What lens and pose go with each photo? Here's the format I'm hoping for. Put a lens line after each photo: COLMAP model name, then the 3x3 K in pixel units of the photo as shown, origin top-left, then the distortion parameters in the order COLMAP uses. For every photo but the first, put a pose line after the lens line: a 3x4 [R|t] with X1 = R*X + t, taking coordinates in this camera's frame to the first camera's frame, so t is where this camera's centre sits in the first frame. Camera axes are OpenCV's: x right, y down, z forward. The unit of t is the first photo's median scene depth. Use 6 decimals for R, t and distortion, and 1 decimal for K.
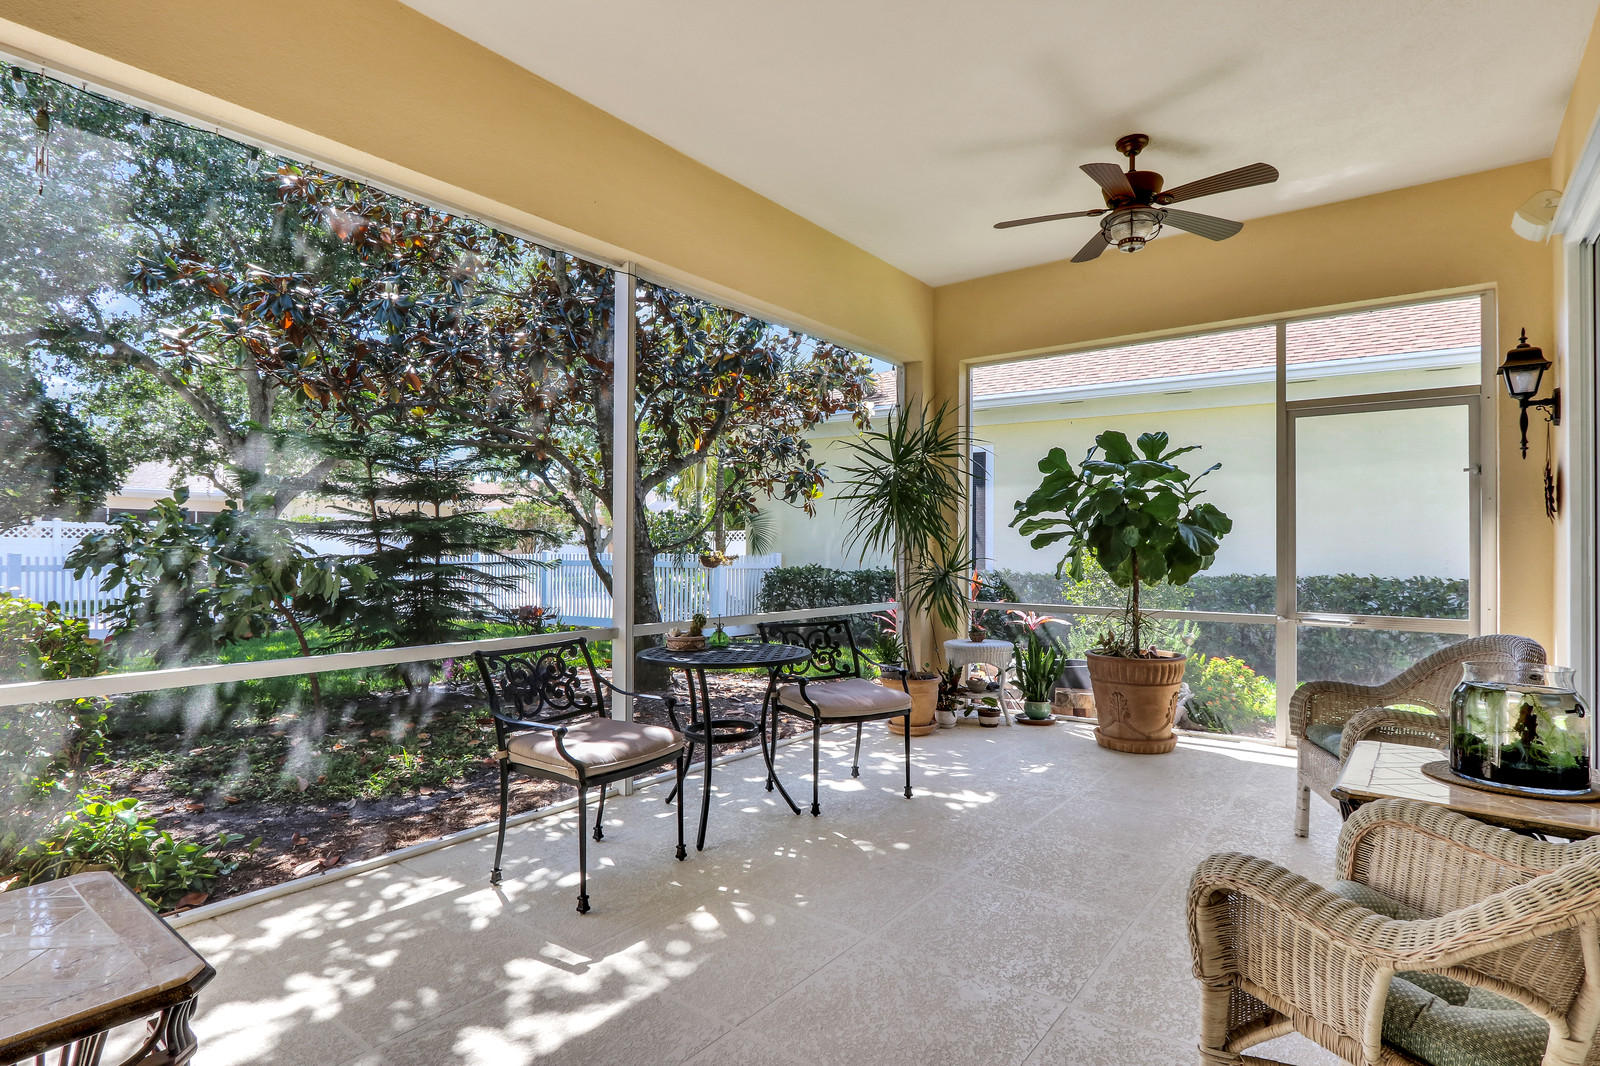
lens RADIAL K [[790.7, 0, 779.7], [0, 790.7, 564.7], [0, 0, 1]] dist [-0.017633, 0.000769]
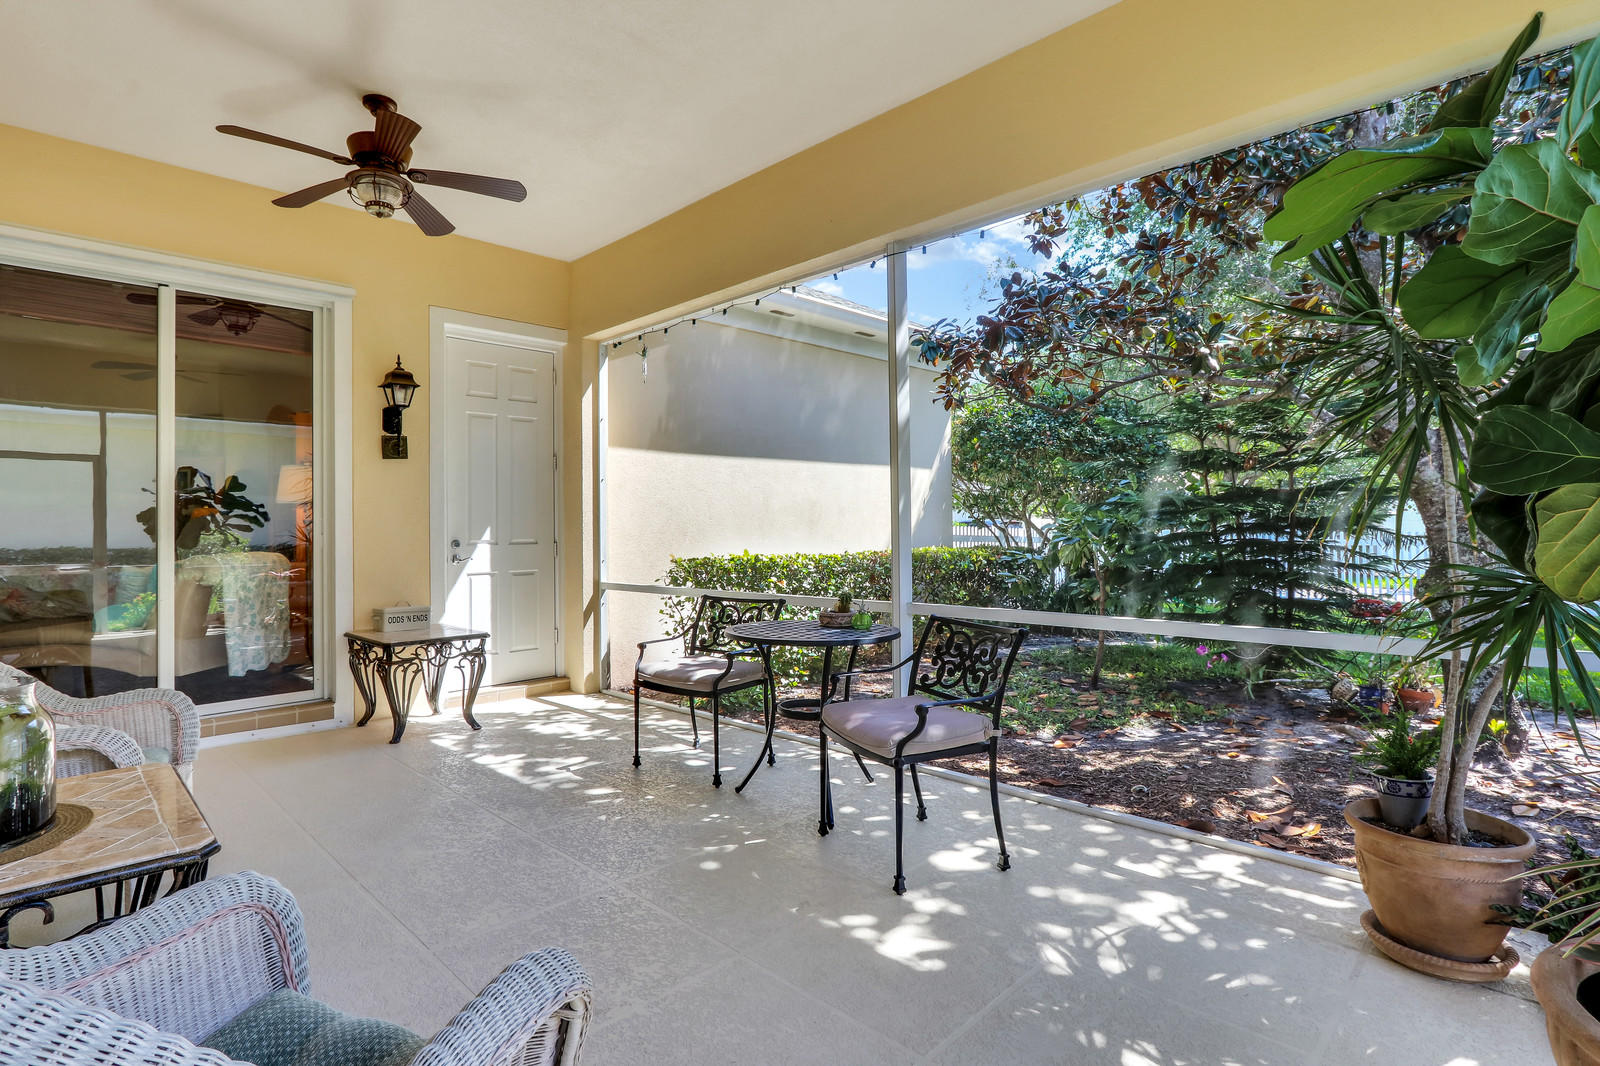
lens RADIAL K [[771.2, 0, 782.8], [0, 771.2, 537.4], [0, 0, 1]] dist [-0.014129, 0.000007]
pose [[-0.090580, 0.008104, -0.995856, 0.853113], [-0.010182, 0.999907, 0.009063, -0.014437], [0.995837, 0.010960, -0.090489, 0.988575]]
